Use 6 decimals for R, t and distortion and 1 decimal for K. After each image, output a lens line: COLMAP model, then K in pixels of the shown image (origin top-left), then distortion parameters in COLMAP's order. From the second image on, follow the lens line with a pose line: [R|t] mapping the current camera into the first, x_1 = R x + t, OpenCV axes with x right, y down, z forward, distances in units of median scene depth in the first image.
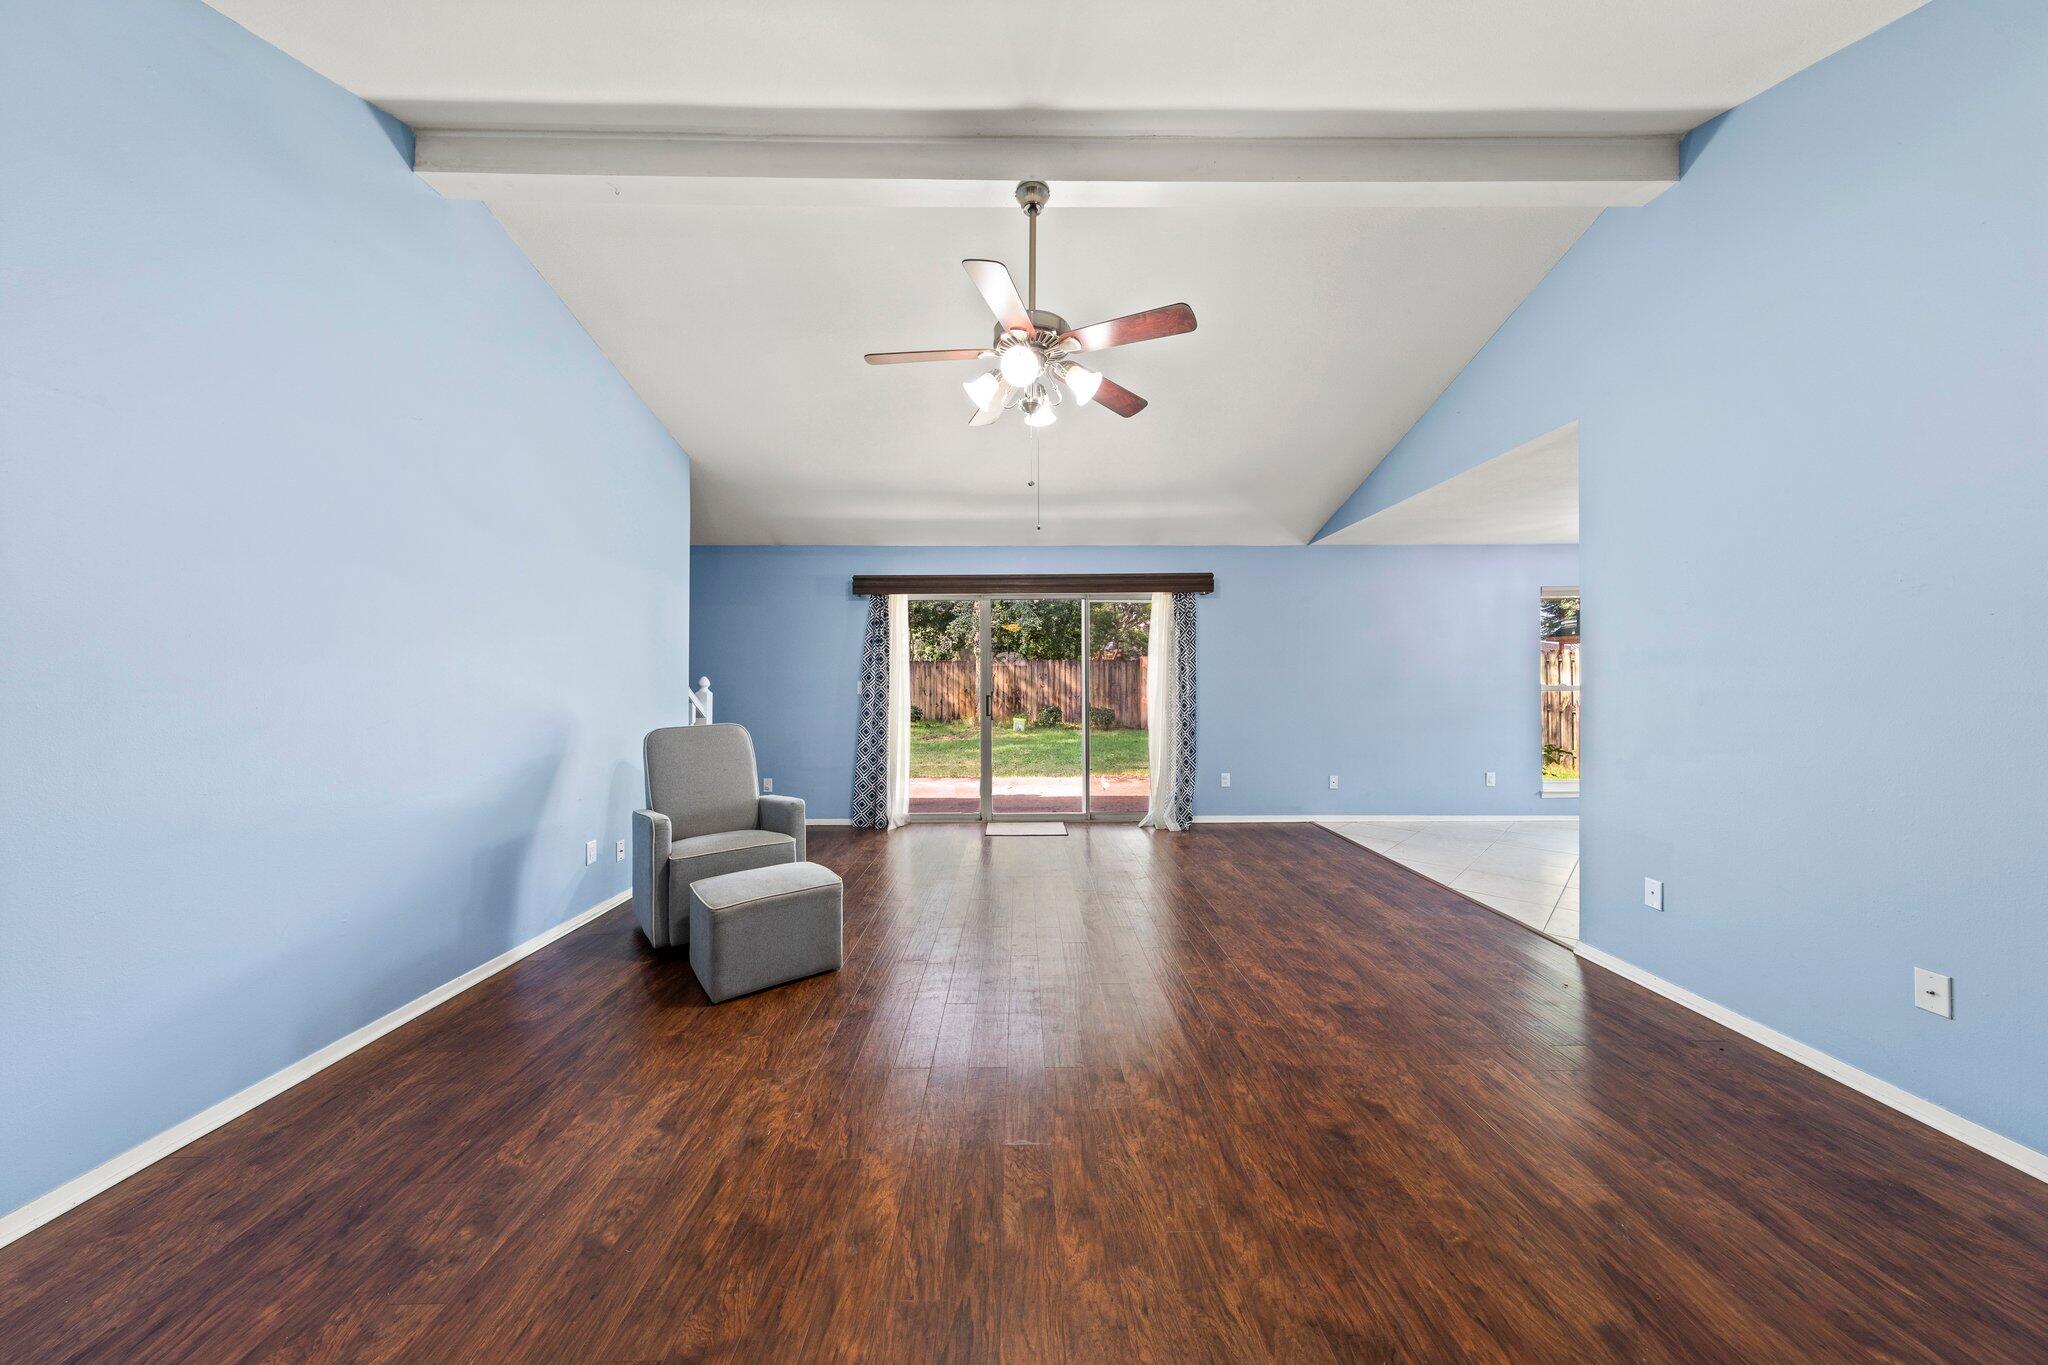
lens RADIAL K [[639.2, 0, 1031.5], [0, 639.2, 676.0], [0, 0, 1]] dist [0.009832, -0.000040]
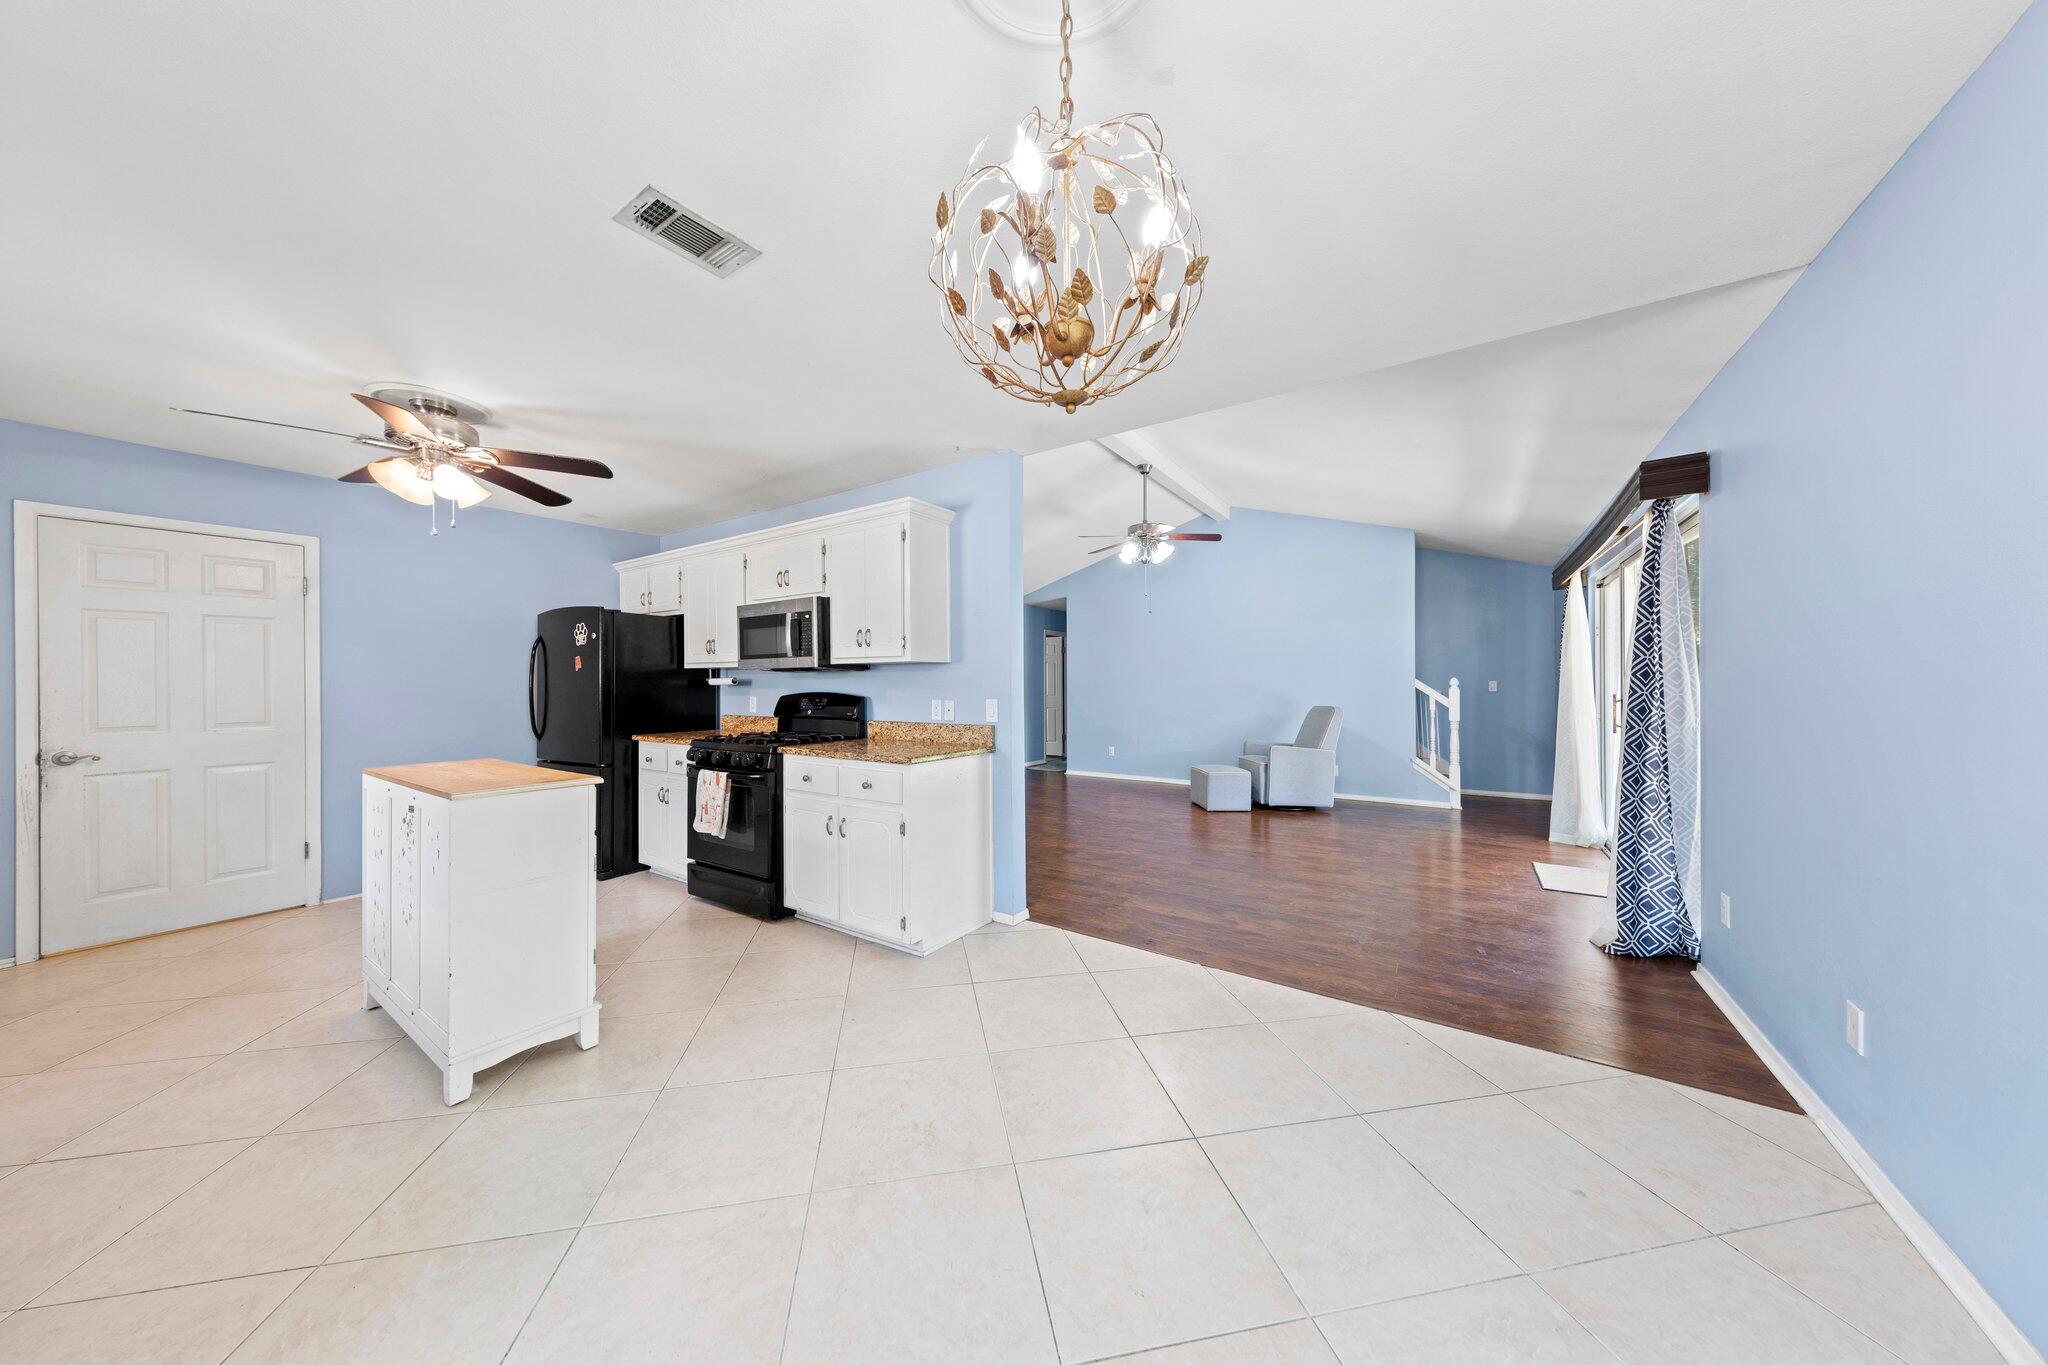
lens RADIAL K [[639.9, 0, 1024.0], [0, 639.9, 682.5], [0, 0, 1]] dist [0.003588, -0.000008]
pose [[-0.575001, 0.003399, -0.818146, 1.783157], [0.014613, 0.999875, -0.006117, 0.011037], [0.818022, -0.015473, -0.574978, 1.657486]]
